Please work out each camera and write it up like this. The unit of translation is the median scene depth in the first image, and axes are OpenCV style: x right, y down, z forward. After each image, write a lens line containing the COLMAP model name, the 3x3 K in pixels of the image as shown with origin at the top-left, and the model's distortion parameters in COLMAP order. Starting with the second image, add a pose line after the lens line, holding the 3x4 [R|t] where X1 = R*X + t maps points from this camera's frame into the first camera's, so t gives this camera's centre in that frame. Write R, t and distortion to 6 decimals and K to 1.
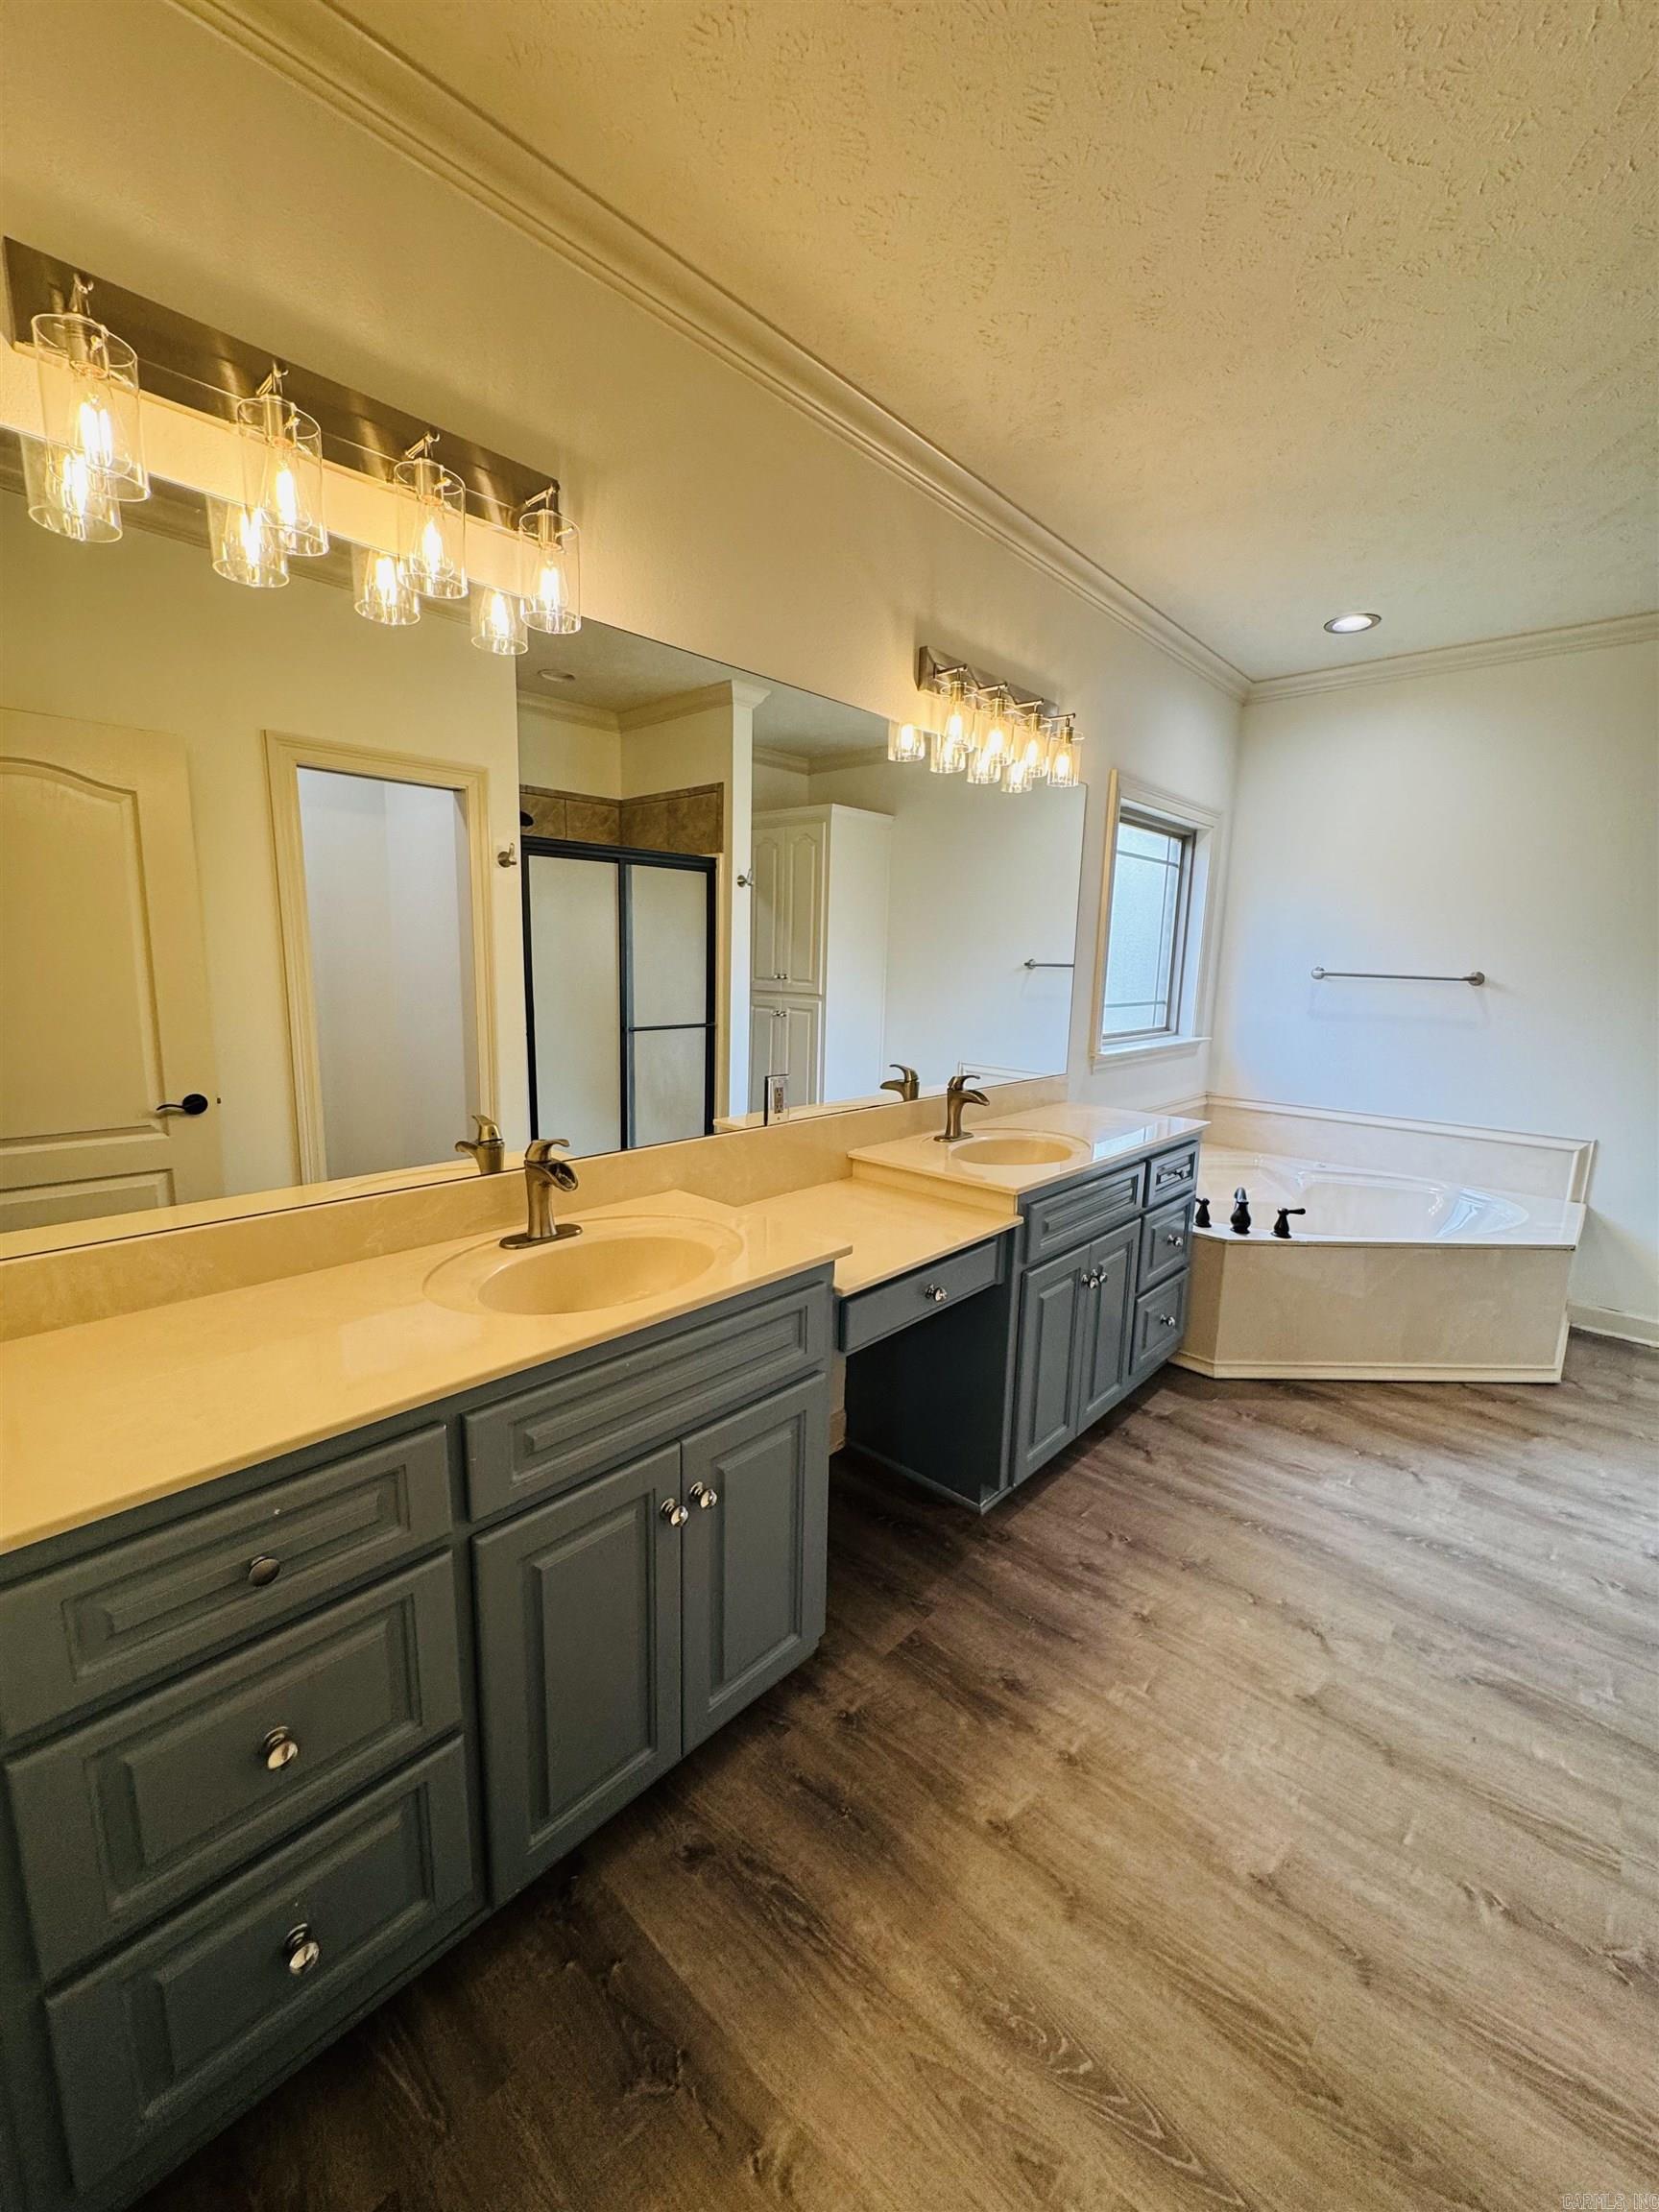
lens RADIAL K [[881.4, 0, 831.6], [0, 881.4, 1106.3], [0, 0, 1]] dist [-0.003761, 0.000610]
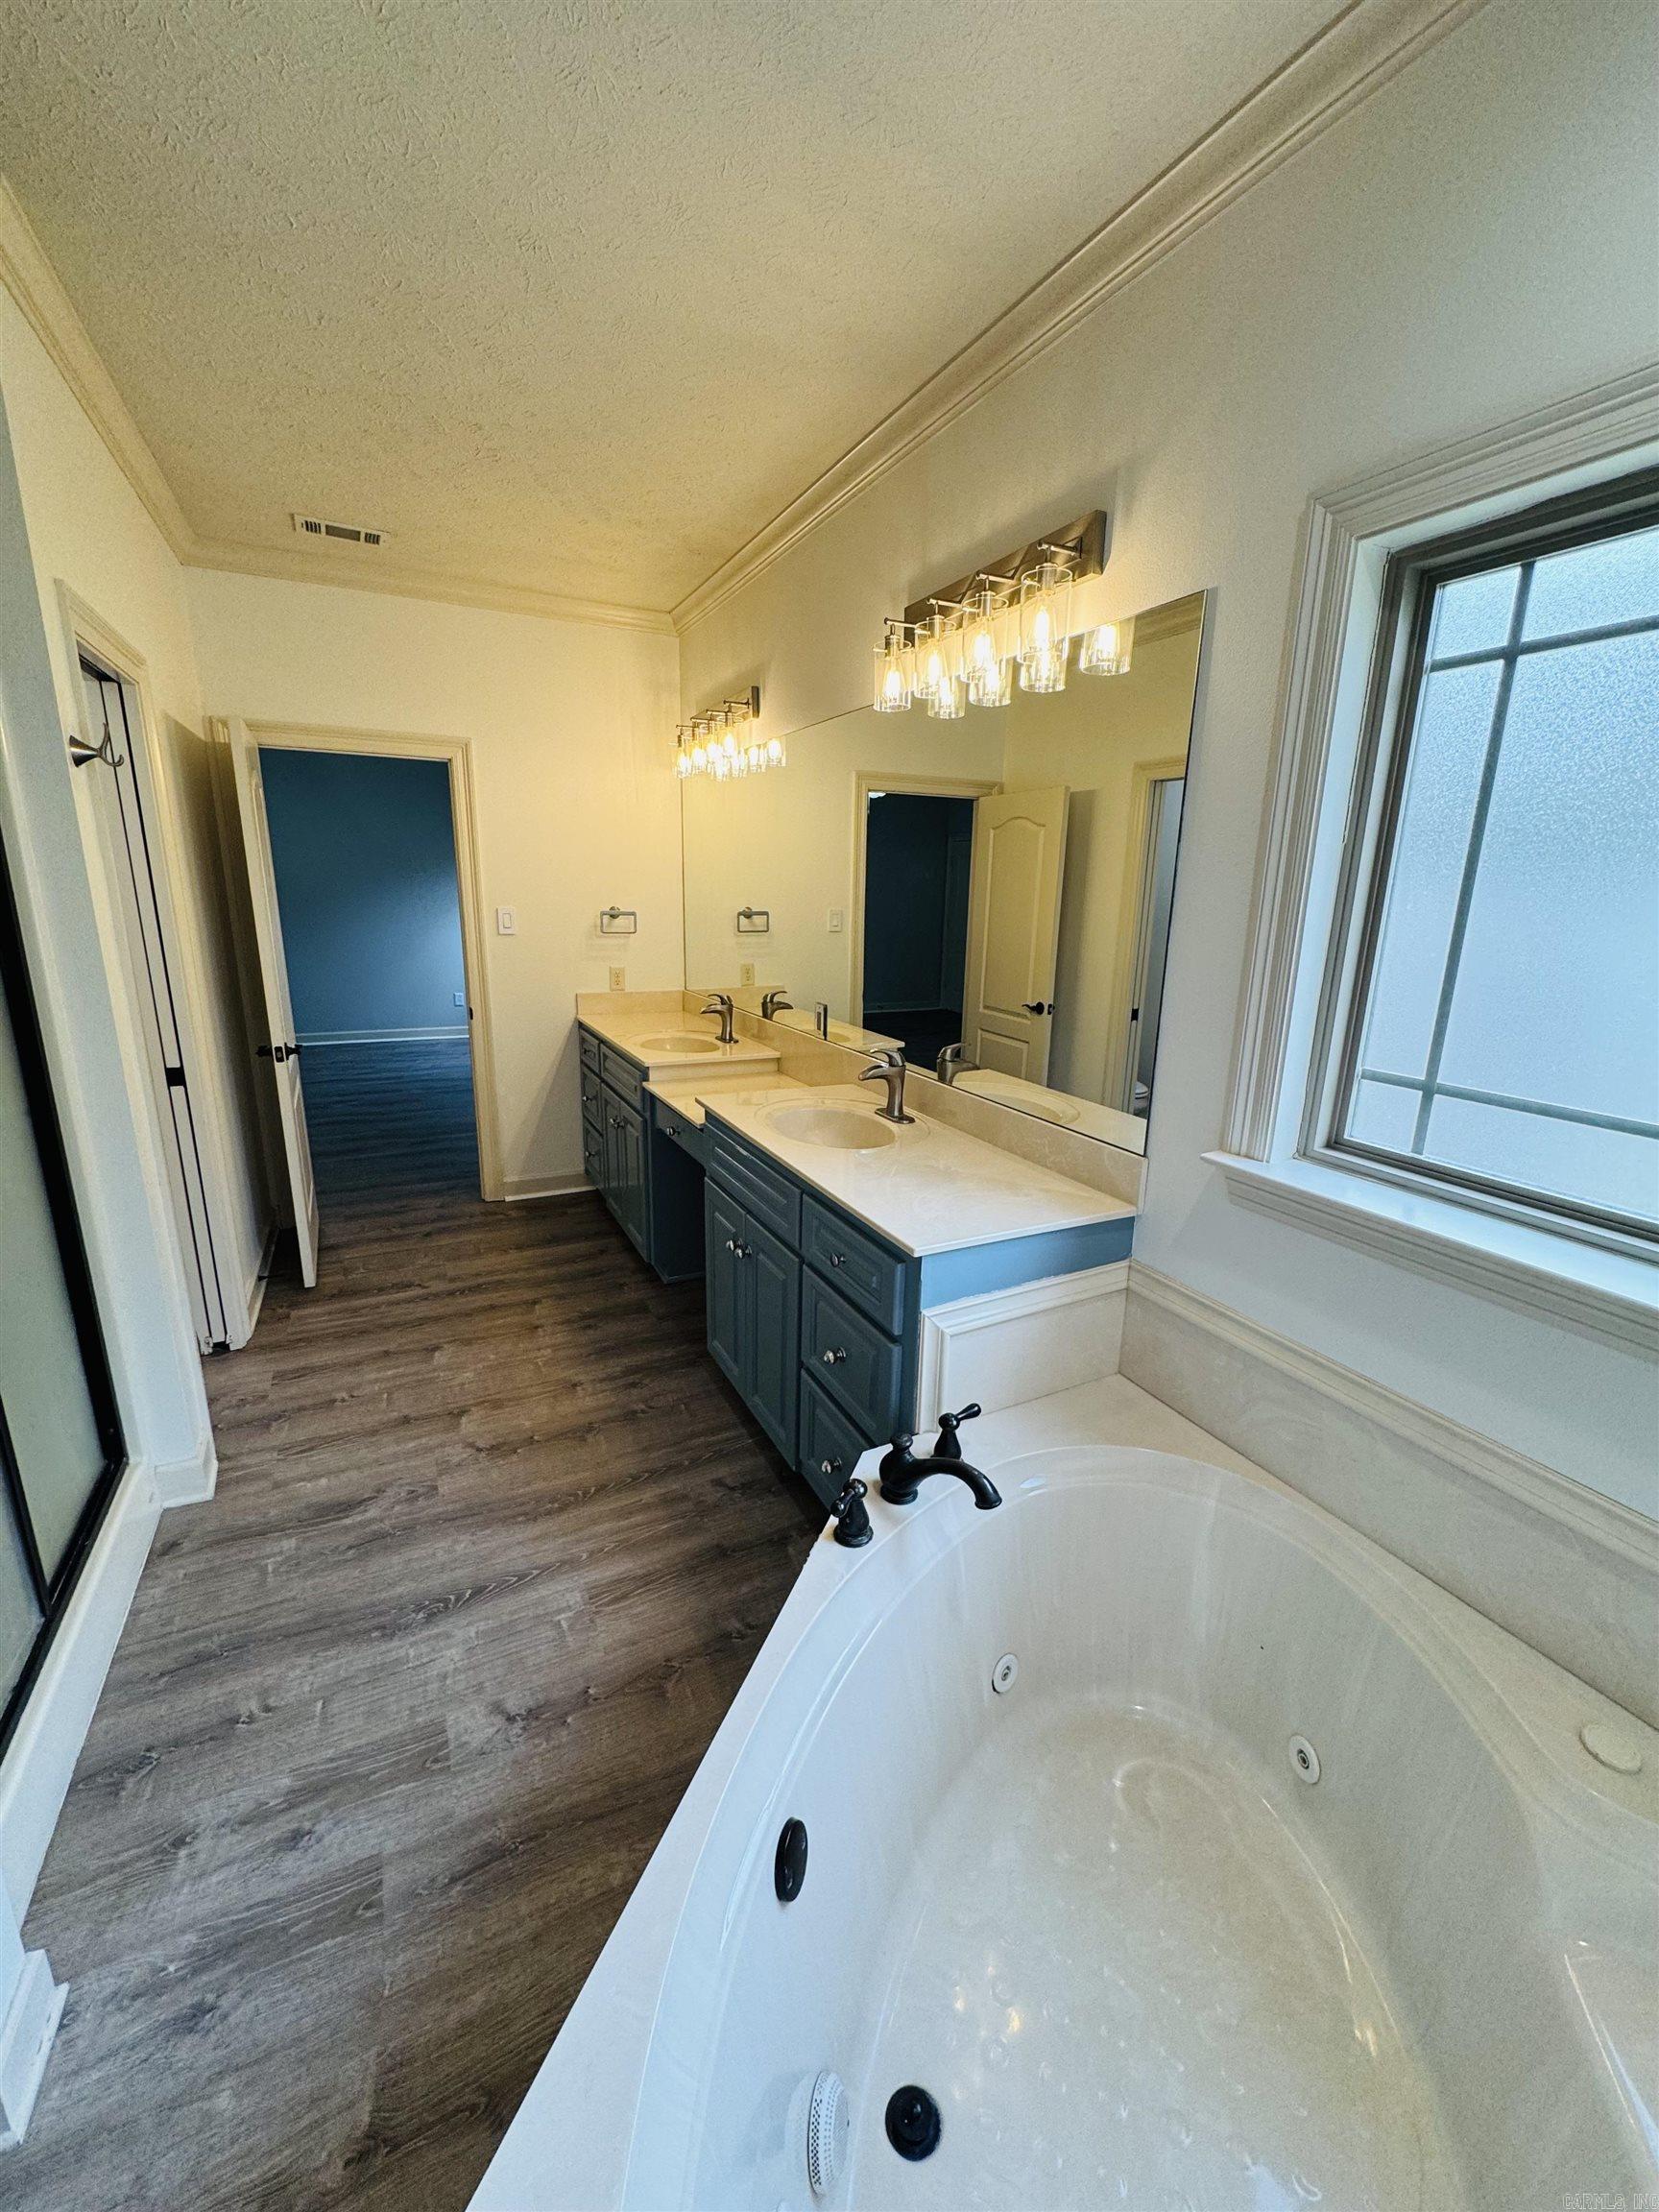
lens RADIAL K [[881.4, 0, 831.6], [0, 881.4, 1106.3], [0, 0, 1]] dist [-0.003761, 0.000610]
pose [[-0.355216, 0.198595, -0.913445, 1.326501], [-0.190268, 0.941356, 0.278654, -0.292072], [0.915216, 0.272781, -0.296599, 1.574405]]
